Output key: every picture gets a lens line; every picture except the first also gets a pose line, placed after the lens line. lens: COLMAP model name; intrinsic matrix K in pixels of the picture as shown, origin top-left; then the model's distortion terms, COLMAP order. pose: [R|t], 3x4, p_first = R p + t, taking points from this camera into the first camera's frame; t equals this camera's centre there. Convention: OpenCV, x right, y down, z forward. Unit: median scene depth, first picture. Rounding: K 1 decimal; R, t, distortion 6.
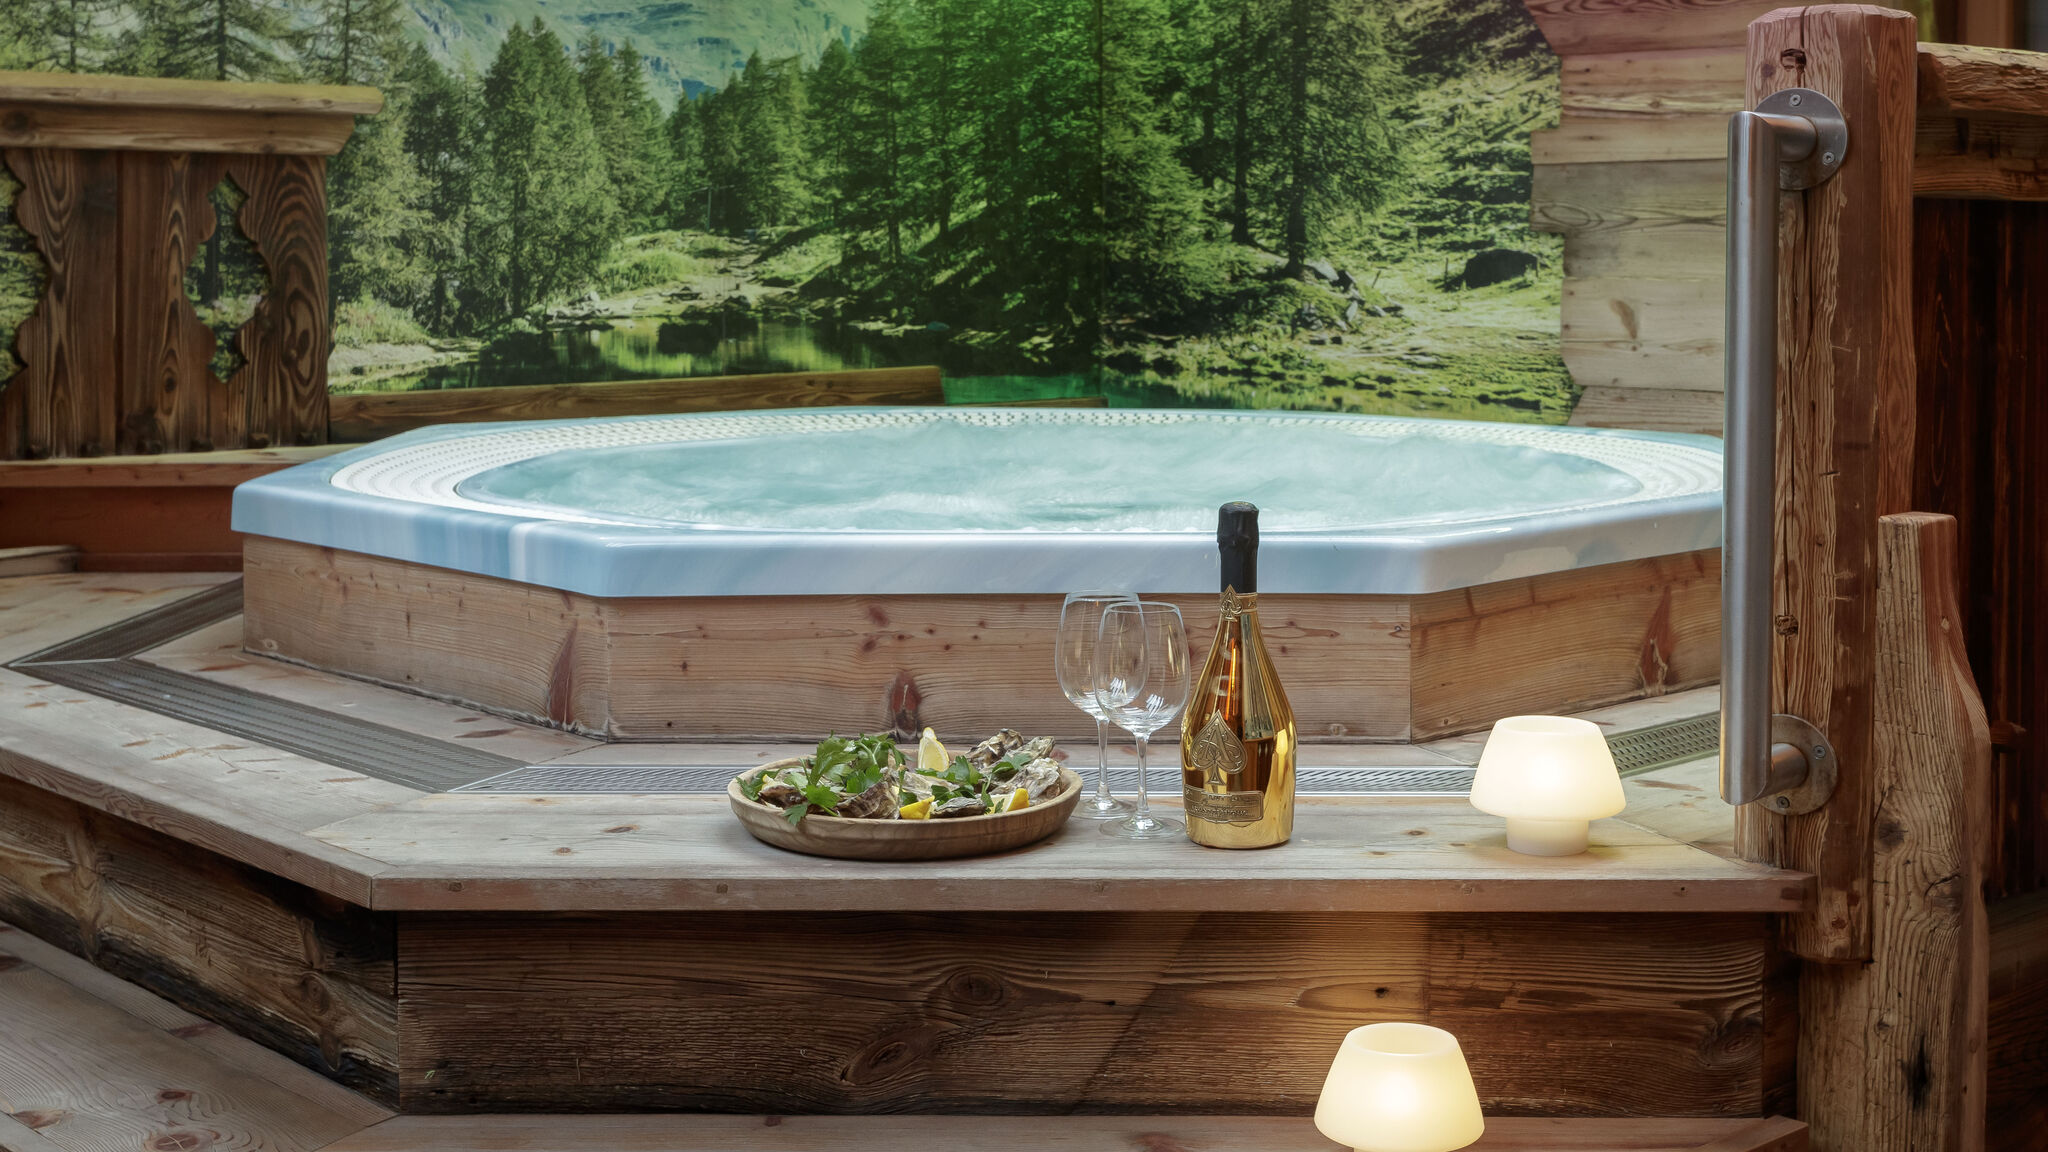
lens RADIAL K [[2627.6, 0, 886.0], [0, 2627.6, 568.5], [0, 0, 1]] dist [0.009311, 0.000000]
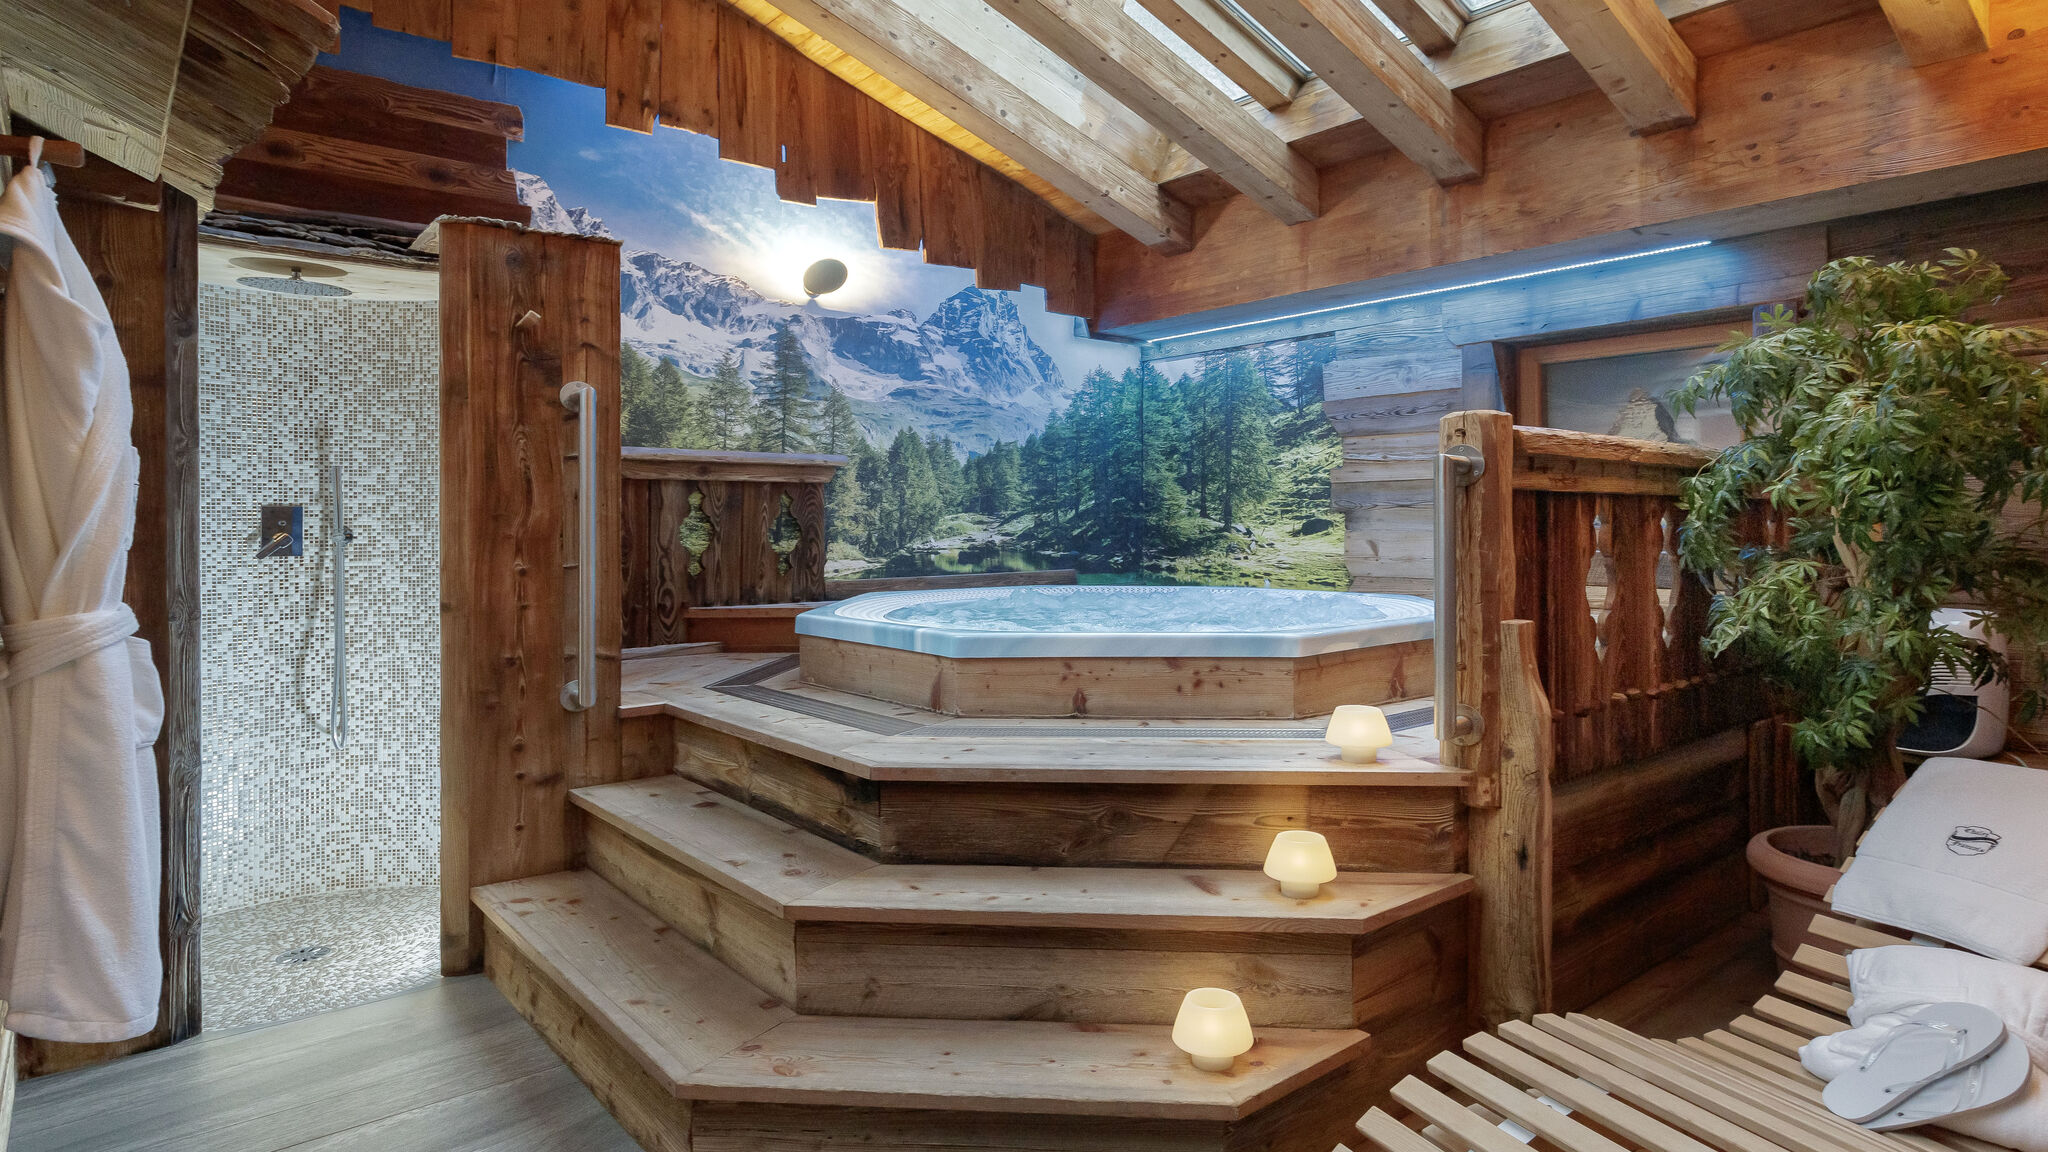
lens RADIAL K [[1127.0, 0, 937.7], [0, 1127.0, 602.1], [0, 0, 1]] dist [-0.007036, -0.001703]
pose [[0.996600, 0.001382, -0.082379, -0.035801], [-0.005833, 0.998534, -0.053818, 0.015155], [0.082184, 0.054116, 0.995147, -0.046547]]
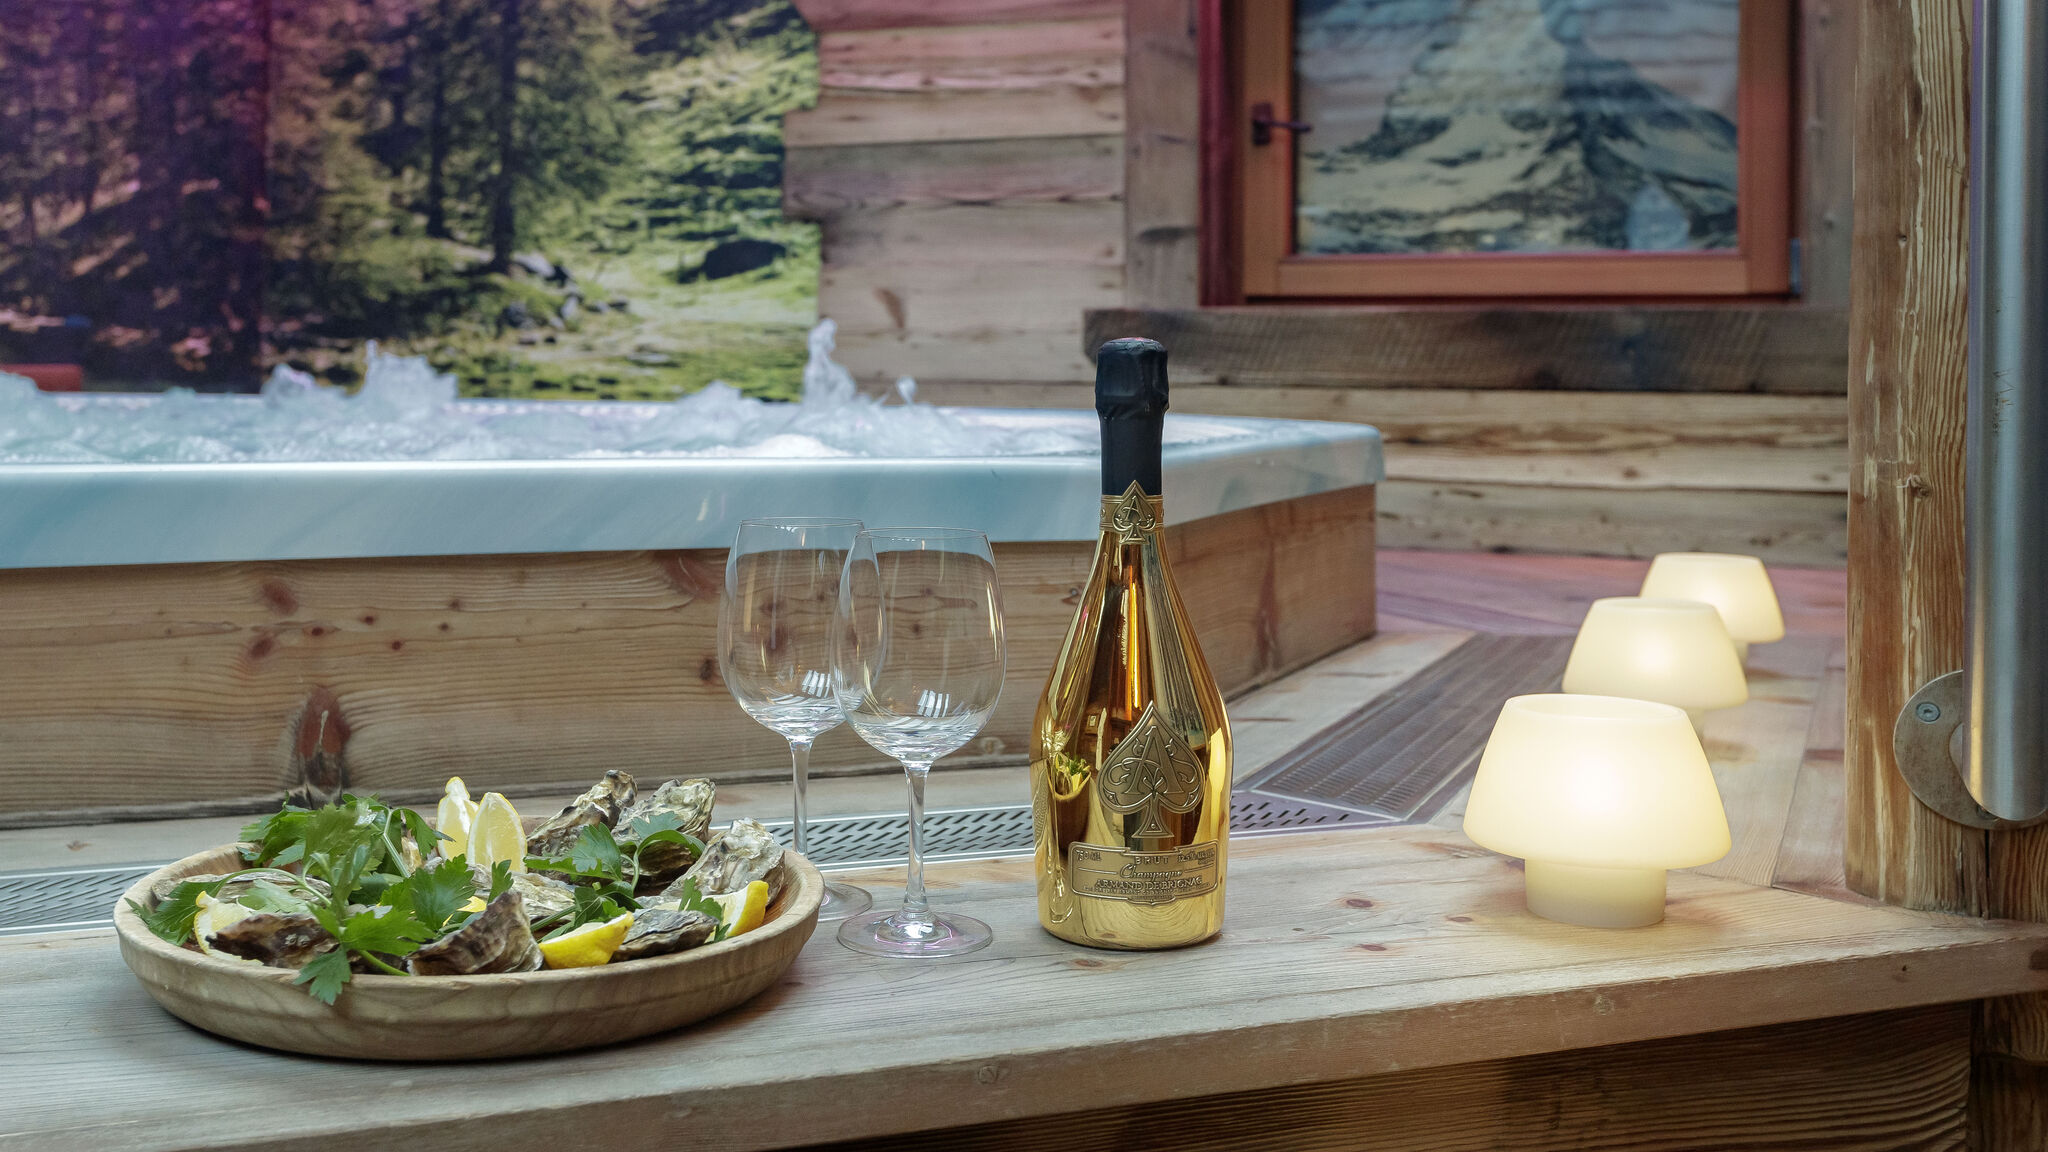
lens RADIAL K [[2156.3, 0, 873.7], [0, 2156.3, 393.0], [0, 0, 1]] dist [0.003820, 0.000000]
pose [[0.904266, 0.016469, 0.426652, -0.086064], [0.031481, 0.993964, -0.105089, 0.026387], [-0.425808, 0.108460, 0.898290, 0.469281]]
